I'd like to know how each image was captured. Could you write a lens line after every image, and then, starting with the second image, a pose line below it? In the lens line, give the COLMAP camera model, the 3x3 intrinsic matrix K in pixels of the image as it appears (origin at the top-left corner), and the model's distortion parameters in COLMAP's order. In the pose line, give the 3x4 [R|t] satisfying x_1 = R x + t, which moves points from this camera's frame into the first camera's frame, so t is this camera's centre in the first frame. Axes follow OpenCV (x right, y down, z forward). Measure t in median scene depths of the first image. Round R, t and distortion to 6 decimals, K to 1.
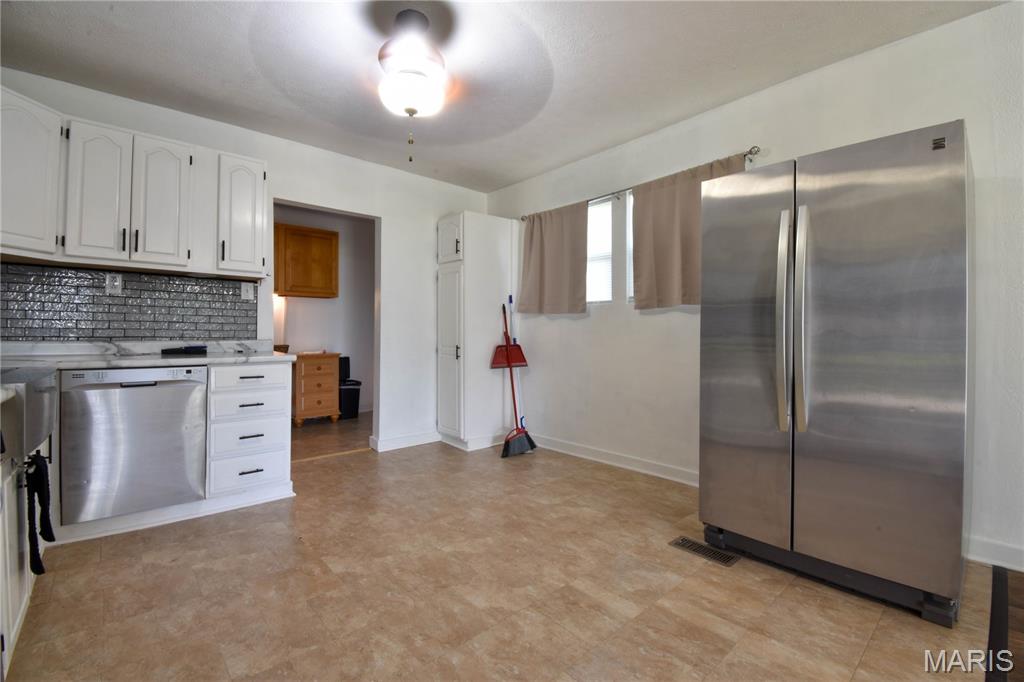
lens RADIAL K [[448.5, 0, 512.9], [0, 448.5, 335.7], [0, 0, 1]] dist [-0.000720, -0.008177]
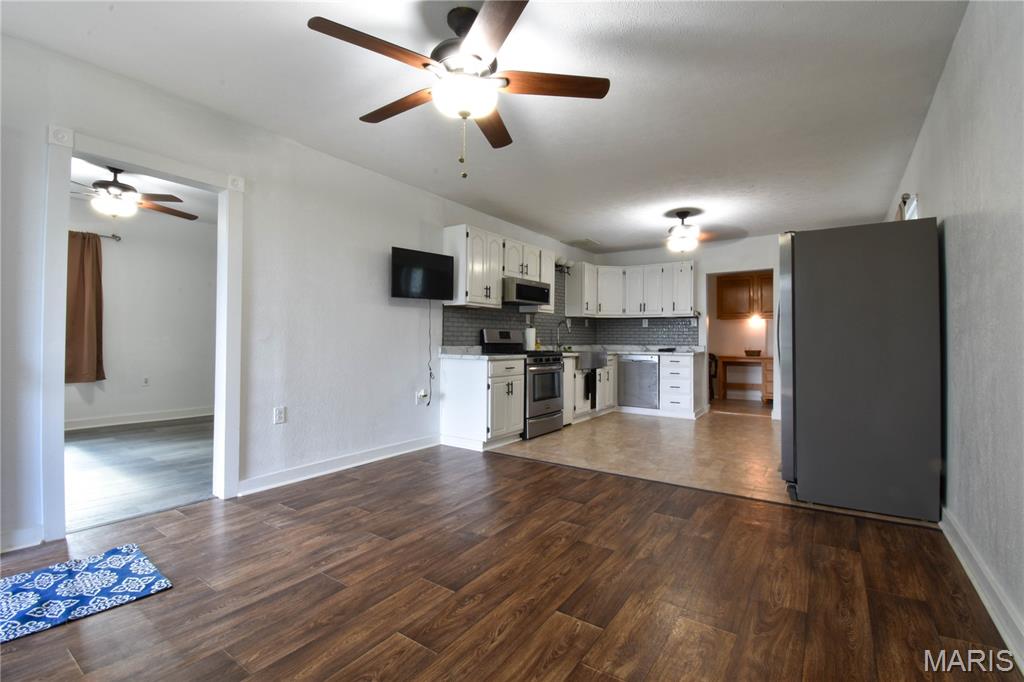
lens RADIAL K [[448.5, 0, 514.9], [0, 448.5, 330.6], [0, 0, 1]] dist [-0.000720, -0.008177]
pose [[0.230643, -0.023970, -0.972743, 1.875218], [-0.009920, 0.999587, -0.026983, 0.004975], [0.972988, 0.015873, 0.230309, -0.426627]]
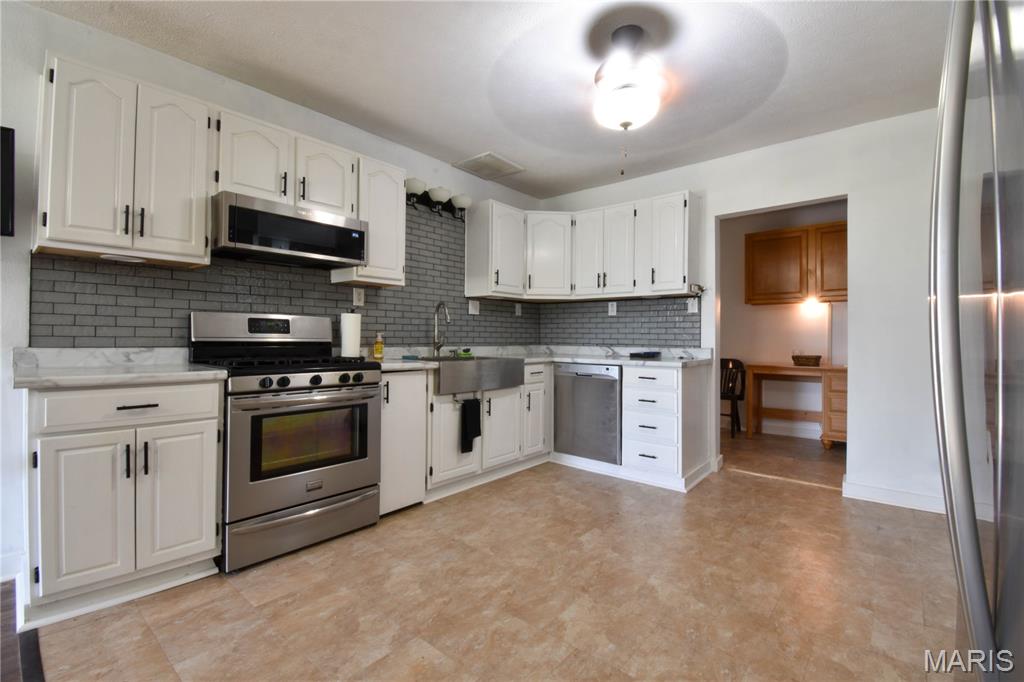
lens RADIAL K [[448.5, 0, 514.0], [0, 448.5, 332.6], [0, 0, 1]] dist [-0.000720, -0.008177]
pose [[0.136781, -0.017732, -0.990443, 0.727037], [-0.012371, 0.999731, -0.019607, -0.002714], [0.990524, 0.014935, 0.136525, 0.598907]]
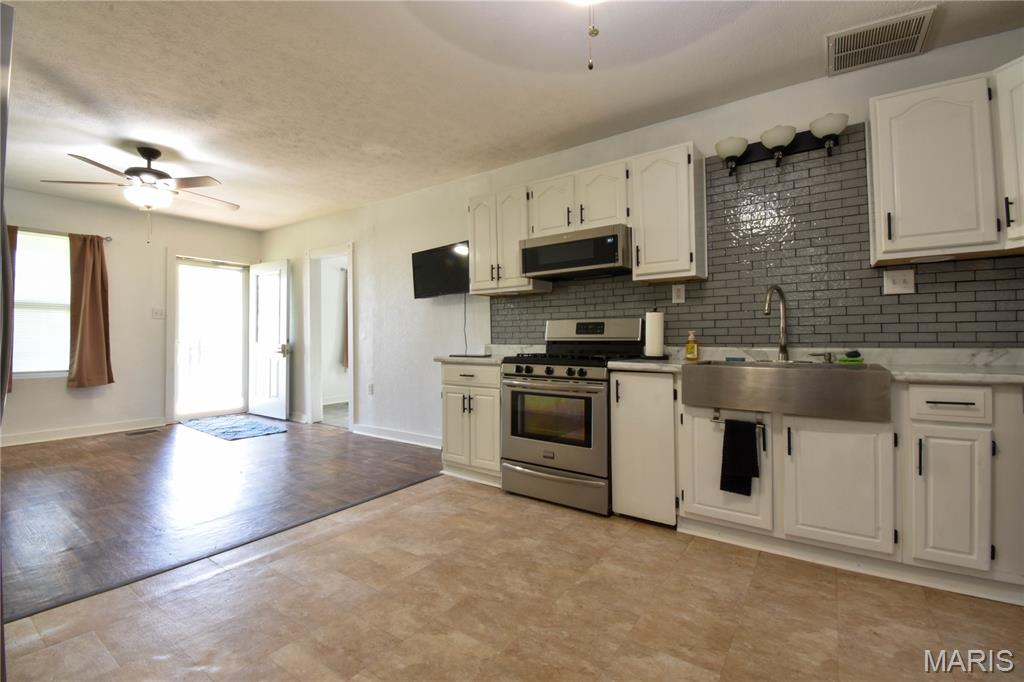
lens RADIAL K [[448.5, 0, 510.8], [0, 448.5, 335.1], [0, 0, 1]] dist [-0.000720, -0.008177]
pose [[-0.973991, -0.001624, -0.226581, 0.024393], [-0.000883, 0.999994, -0.003371, -0.007680], [0.226585, -0.003083, -0.973986, 1.543865]]
